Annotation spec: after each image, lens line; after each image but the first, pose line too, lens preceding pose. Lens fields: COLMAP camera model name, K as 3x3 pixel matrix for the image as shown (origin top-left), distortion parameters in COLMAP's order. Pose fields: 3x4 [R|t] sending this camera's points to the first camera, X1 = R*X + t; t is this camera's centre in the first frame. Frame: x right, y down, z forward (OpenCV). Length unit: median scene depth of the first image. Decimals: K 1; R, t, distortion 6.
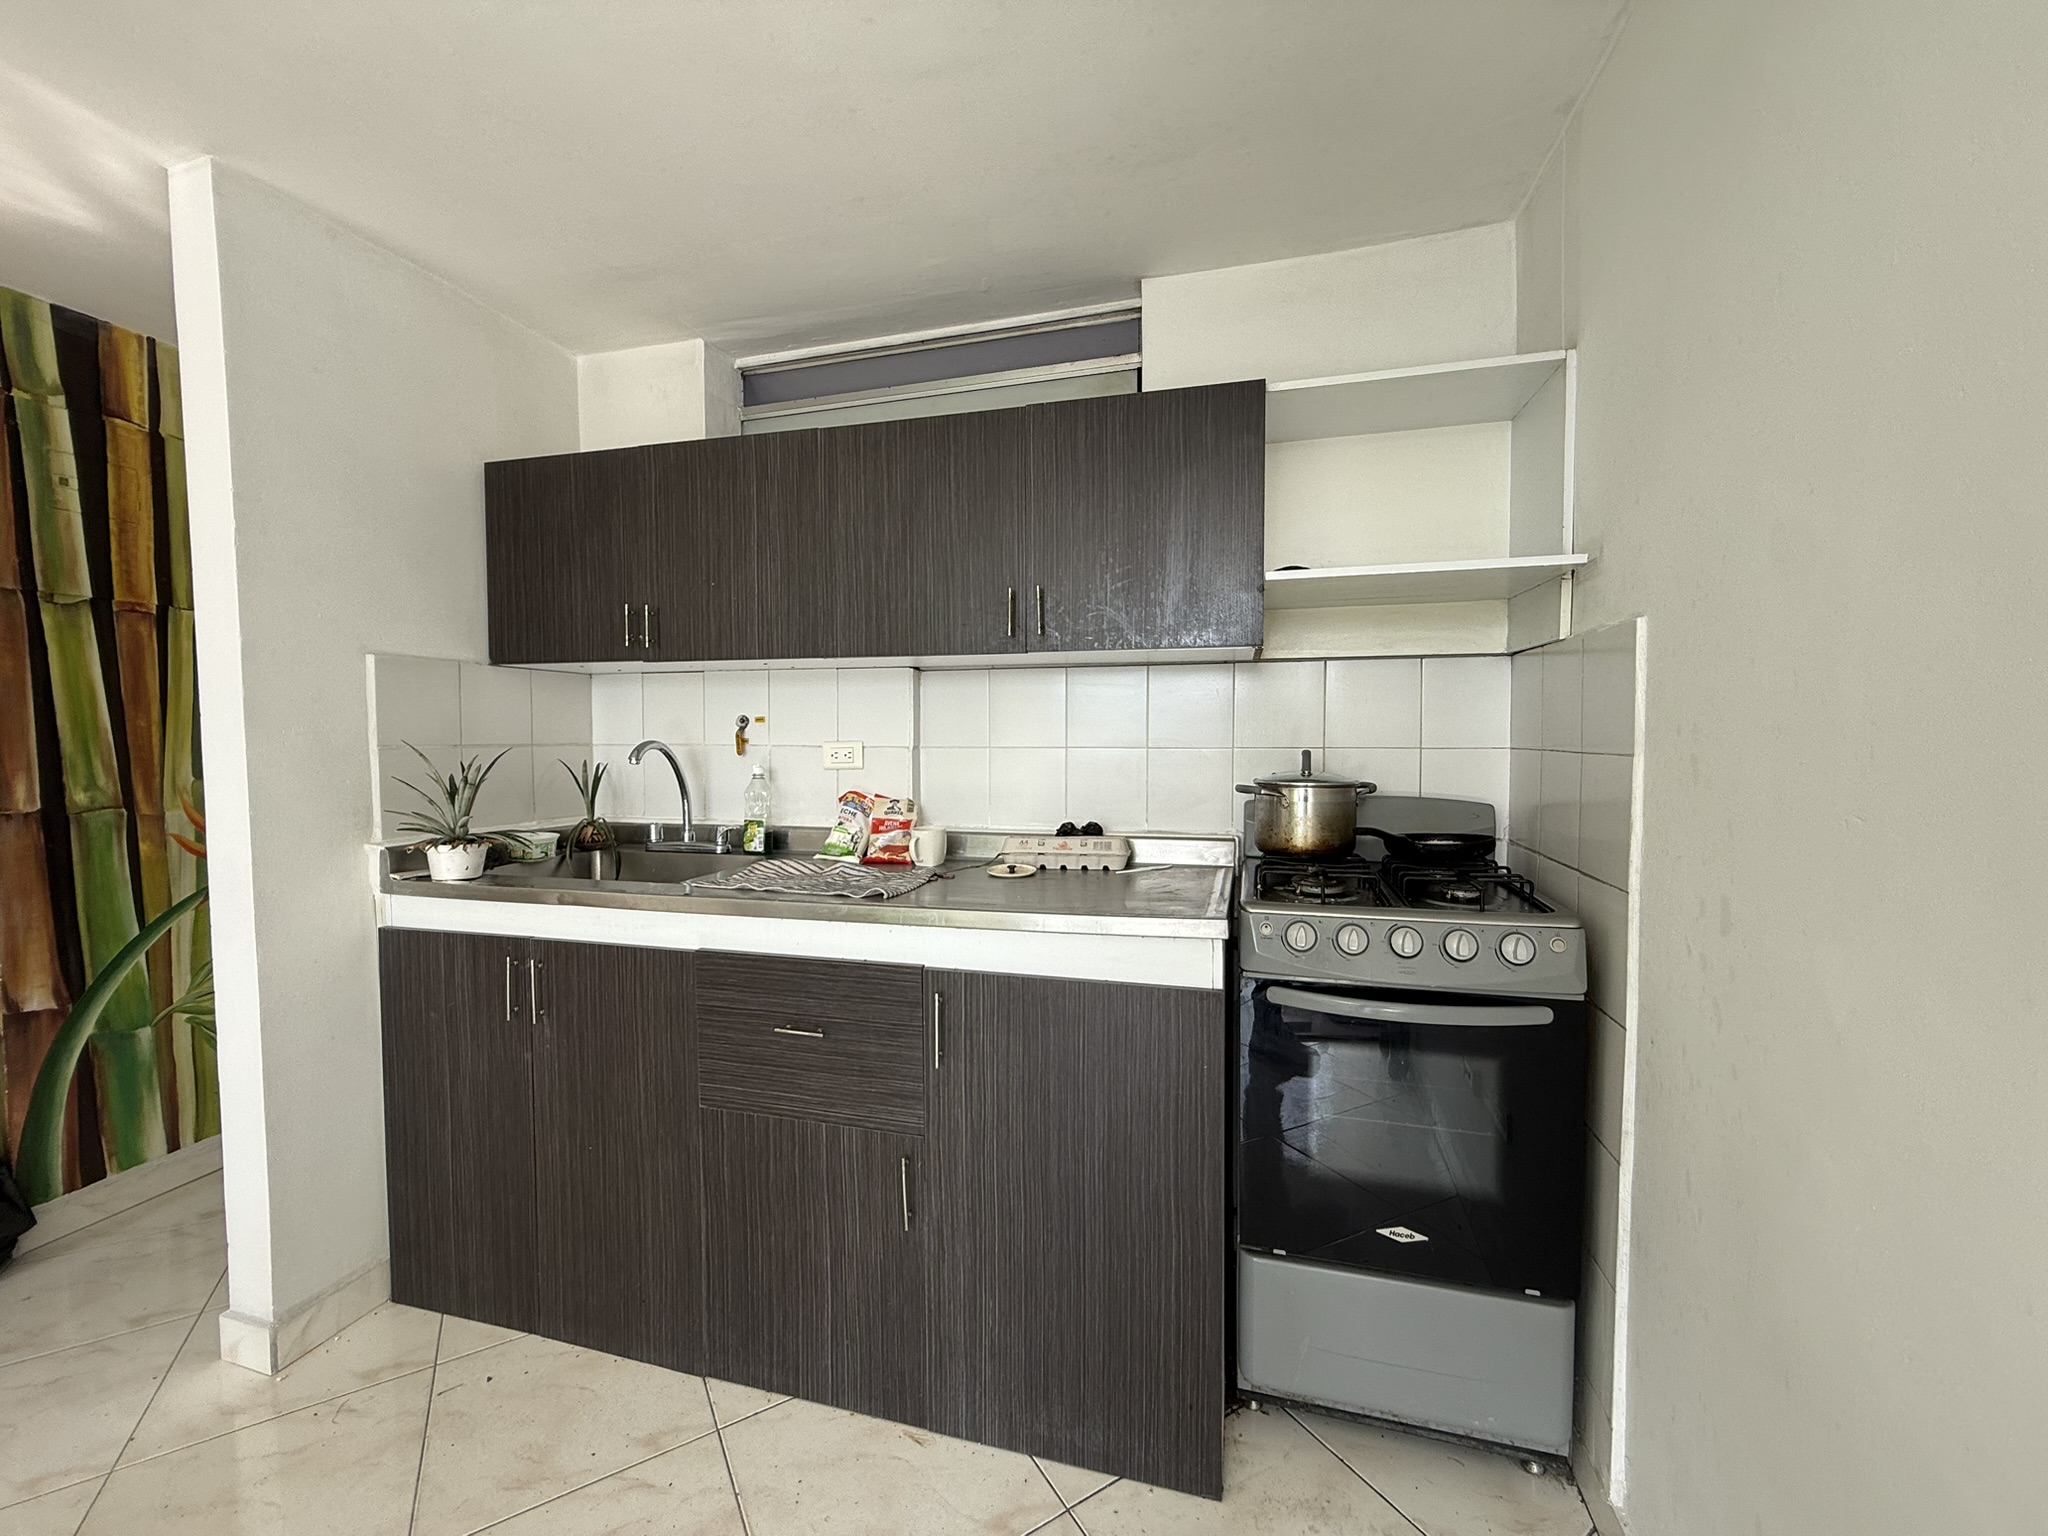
lens RADIAL K [[811.9, 0, 1017.3], [0, 811.9, 766.8], [0, 0, 1]] dist [-0.001150, -0.000080]
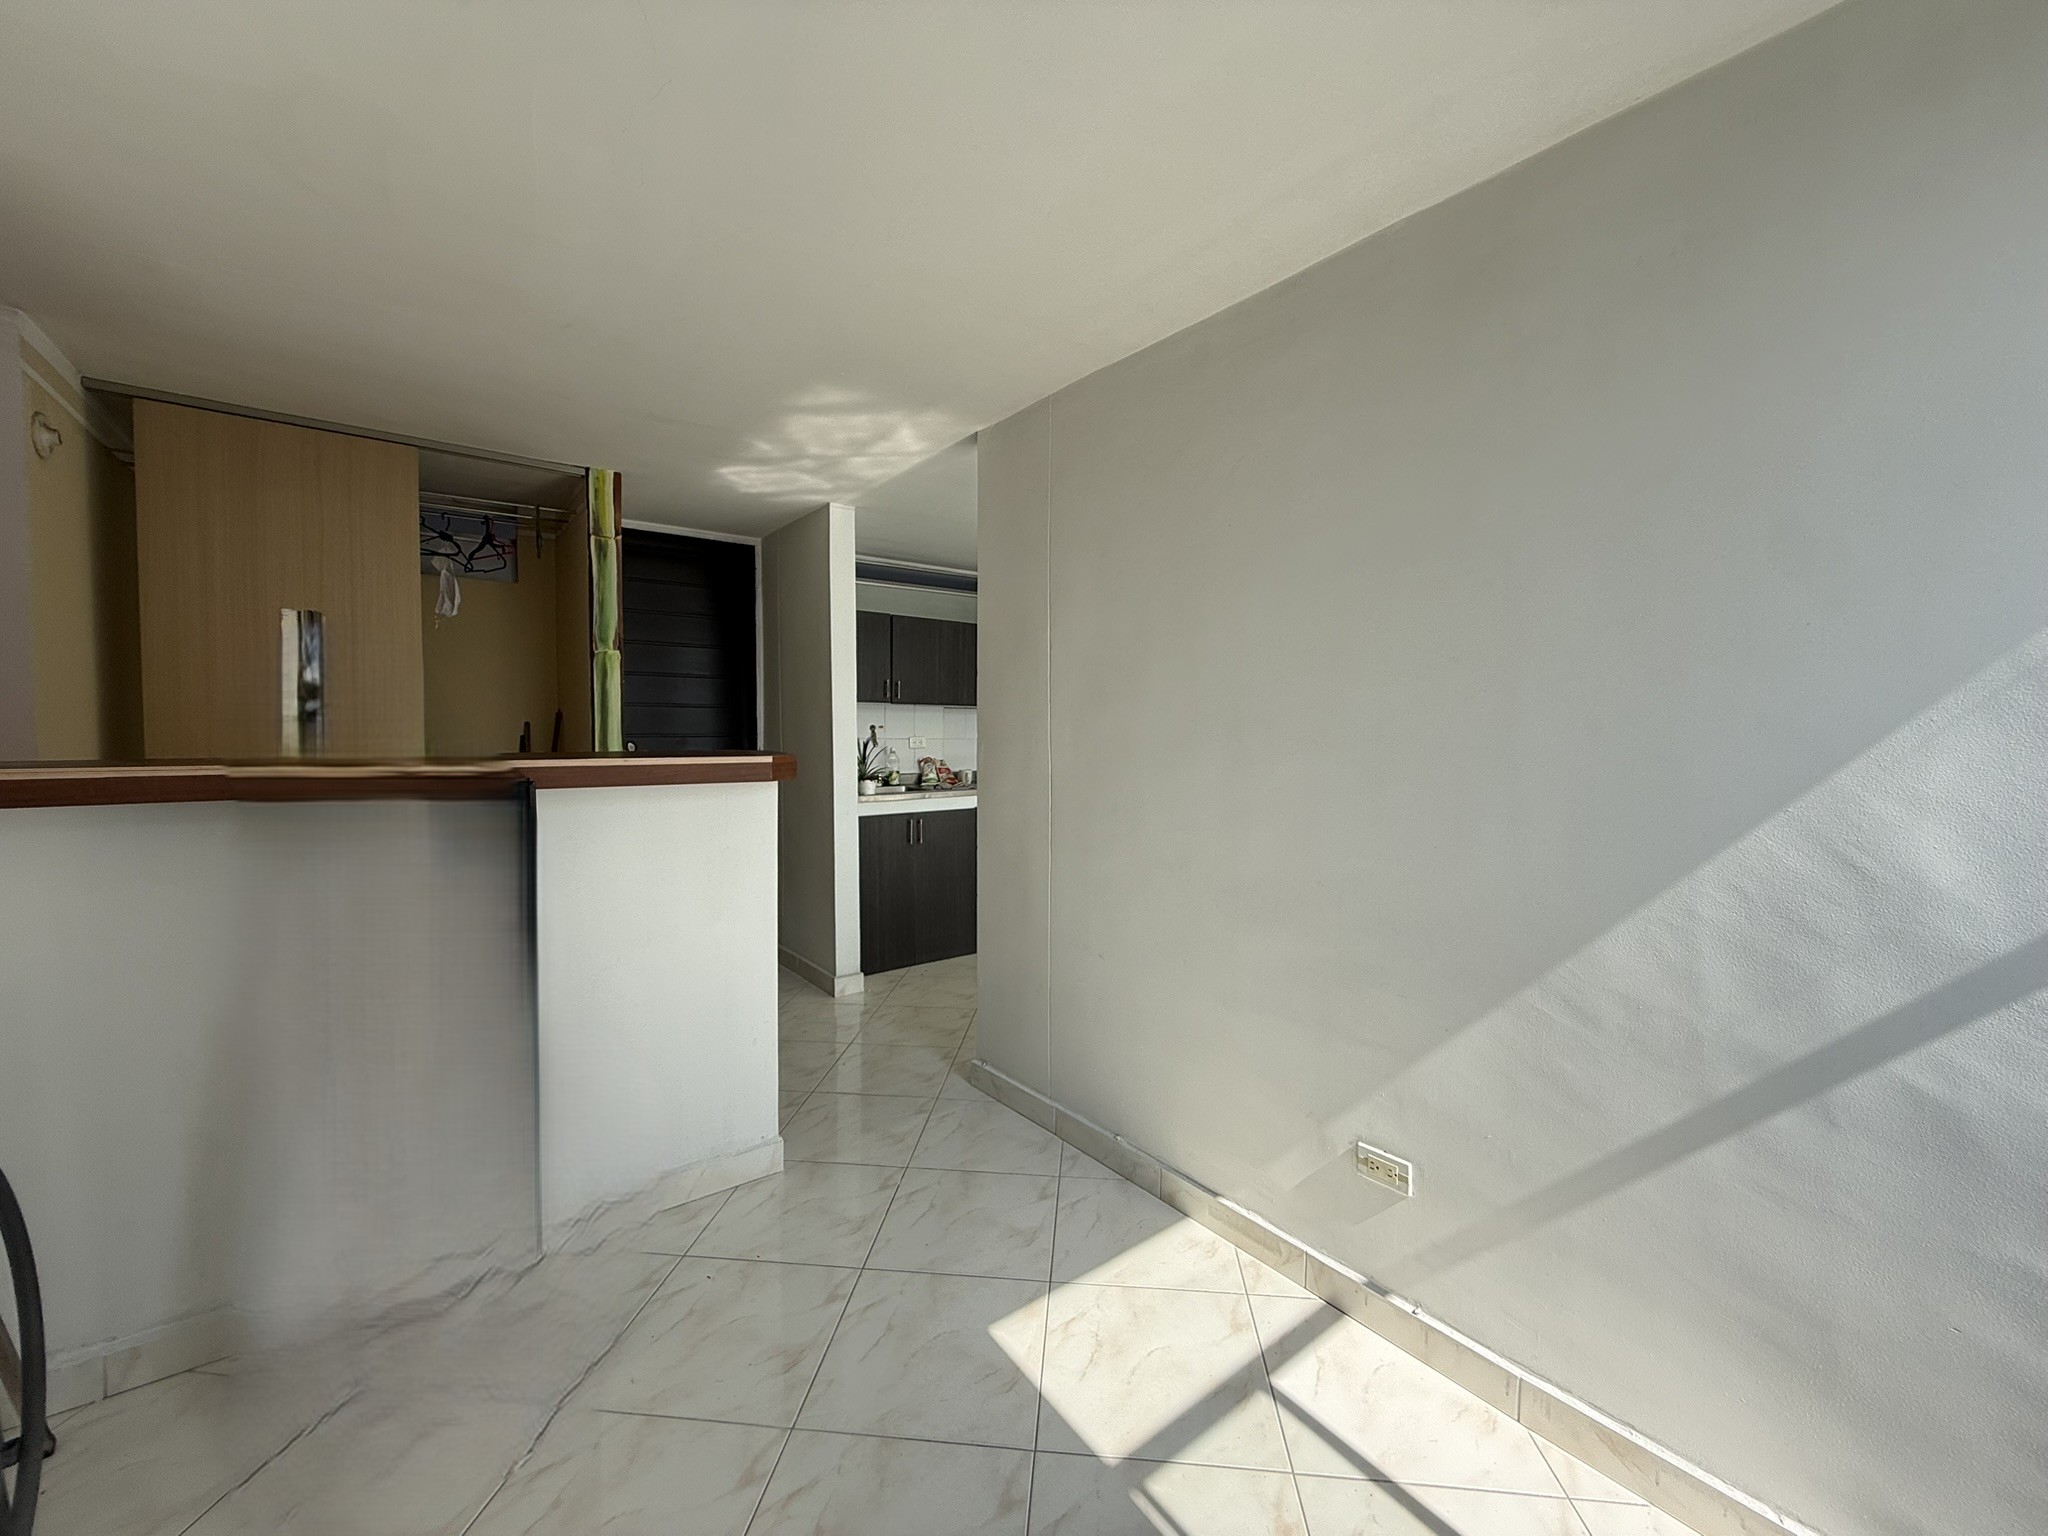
lens RADIAL K [[811.9, 0, 1017.3], [0, 811.9, 766.8], [0, 0, 1]] dist [-0.001150, -0.000080]
pose [[0.578958, -0.032934, 0.814692, -2.604579], [0.003182, 0.999268, 0.038134, -0.044538], [-0.815351, -0.019486, 0.578639, -0.813863]]
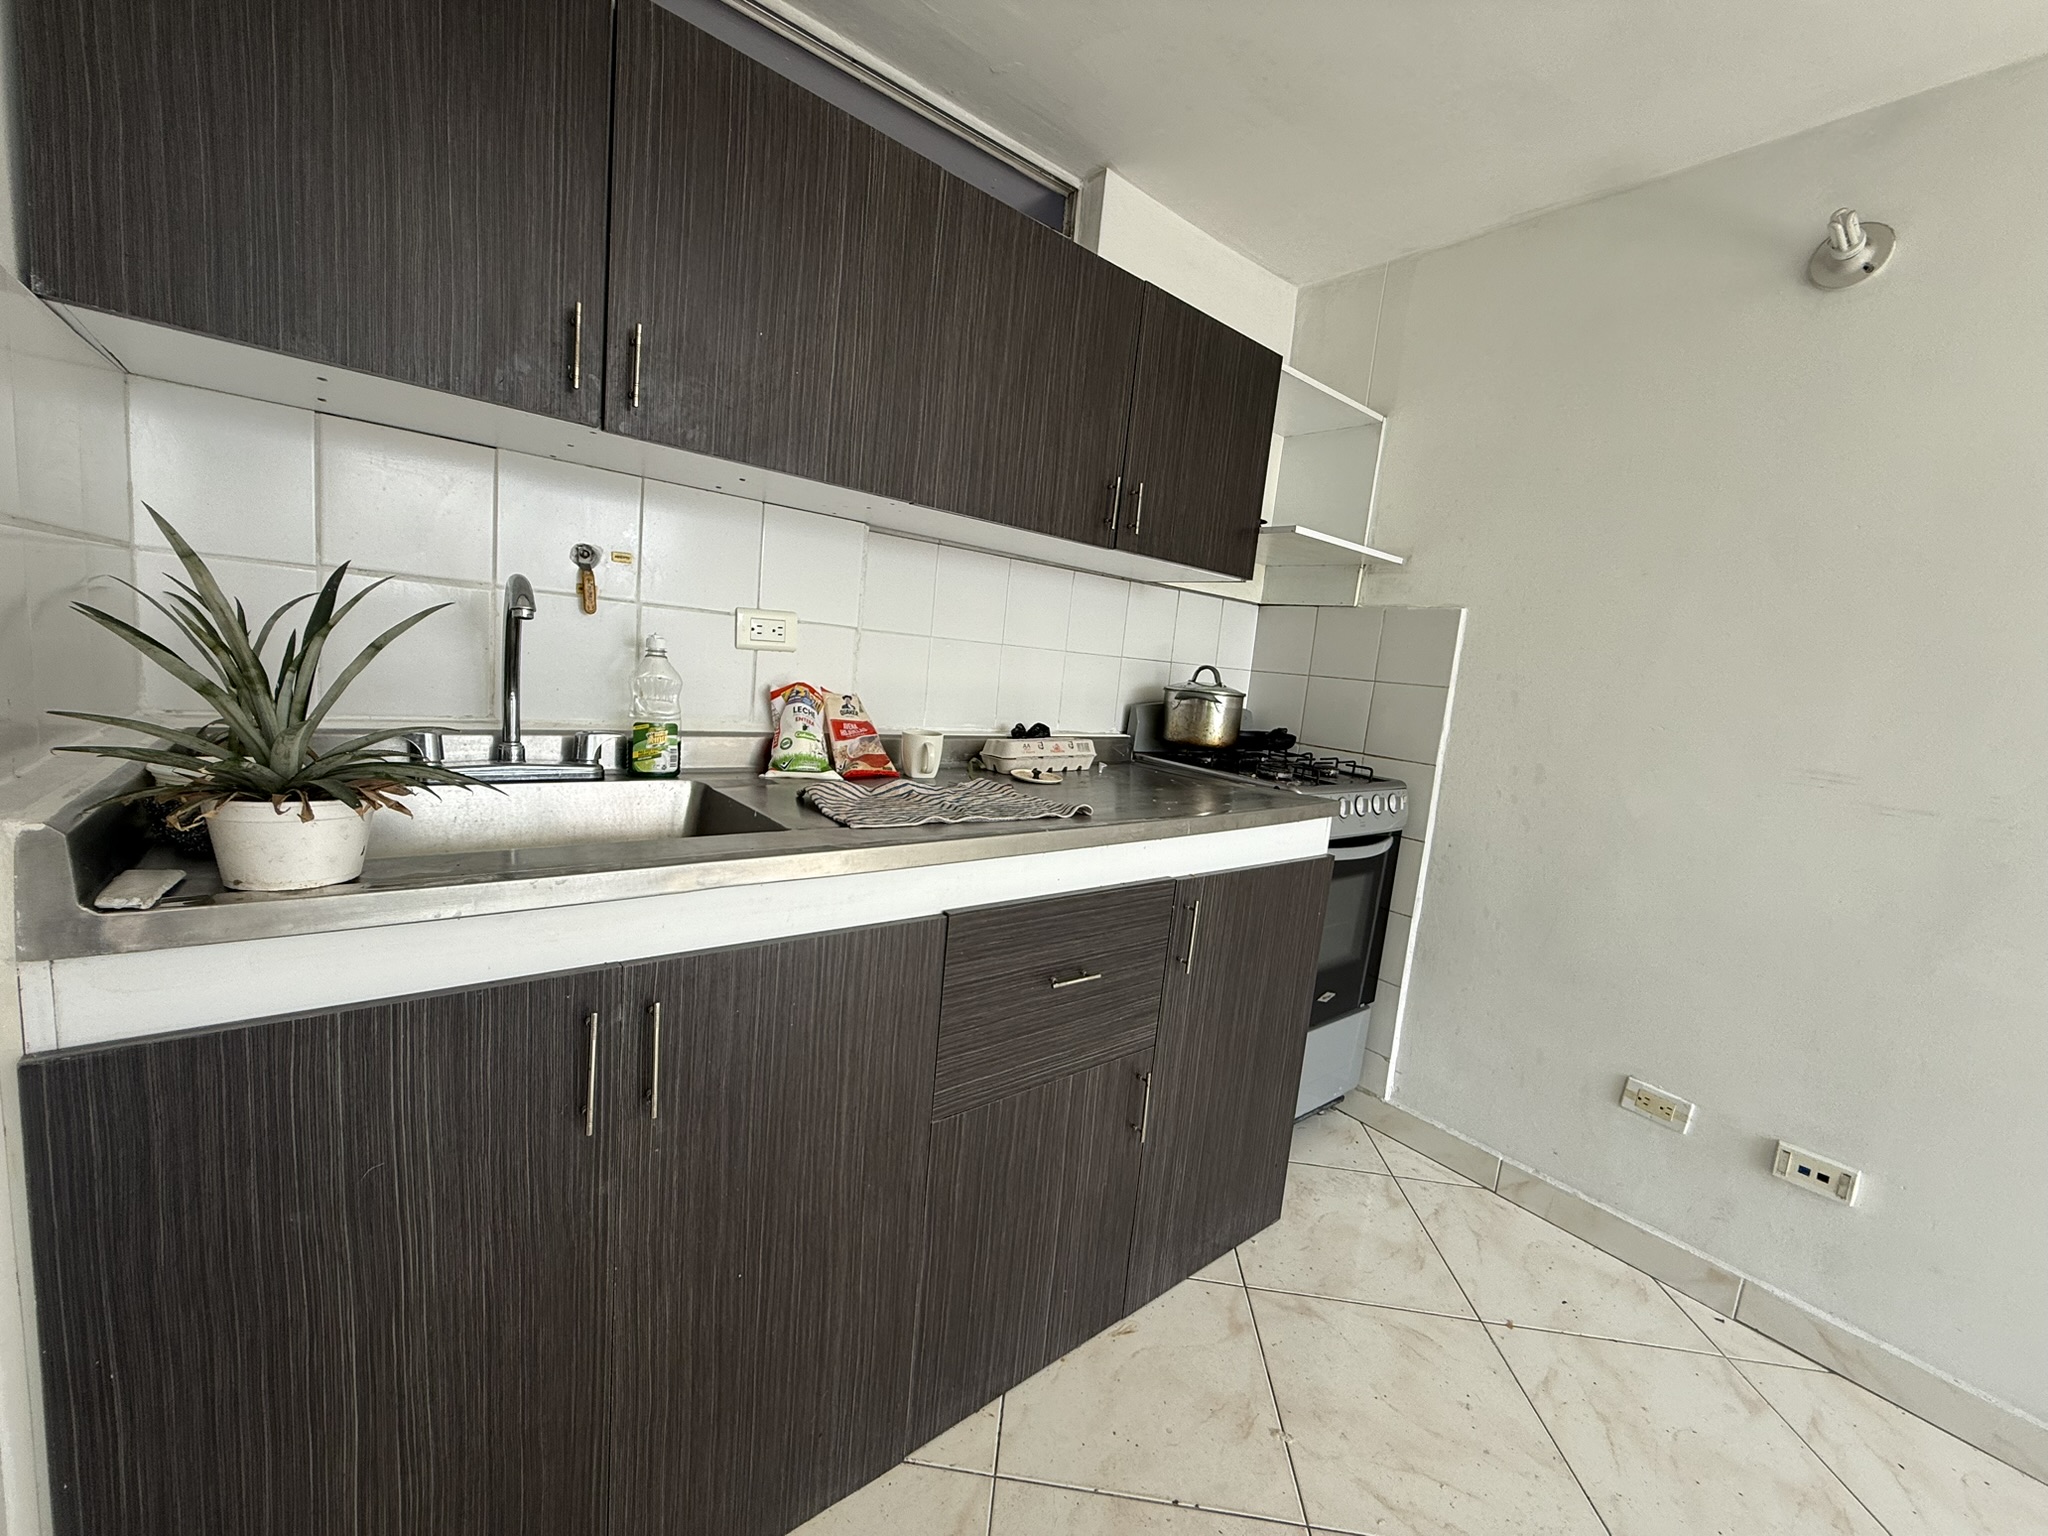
lens RADIAL K [[811.9, 0, 1017.3], [0, 811.9, 766.8], [0, 0, 1]] dist [-0.001150, -0.000080]
pose [[0.579933, -0.051798, 0.813016, -0.876579], [-0.062556, 0.992199, 0.107836, 0.018224], [-0.812259, -0.113397, 0.572169, 0.532288]]
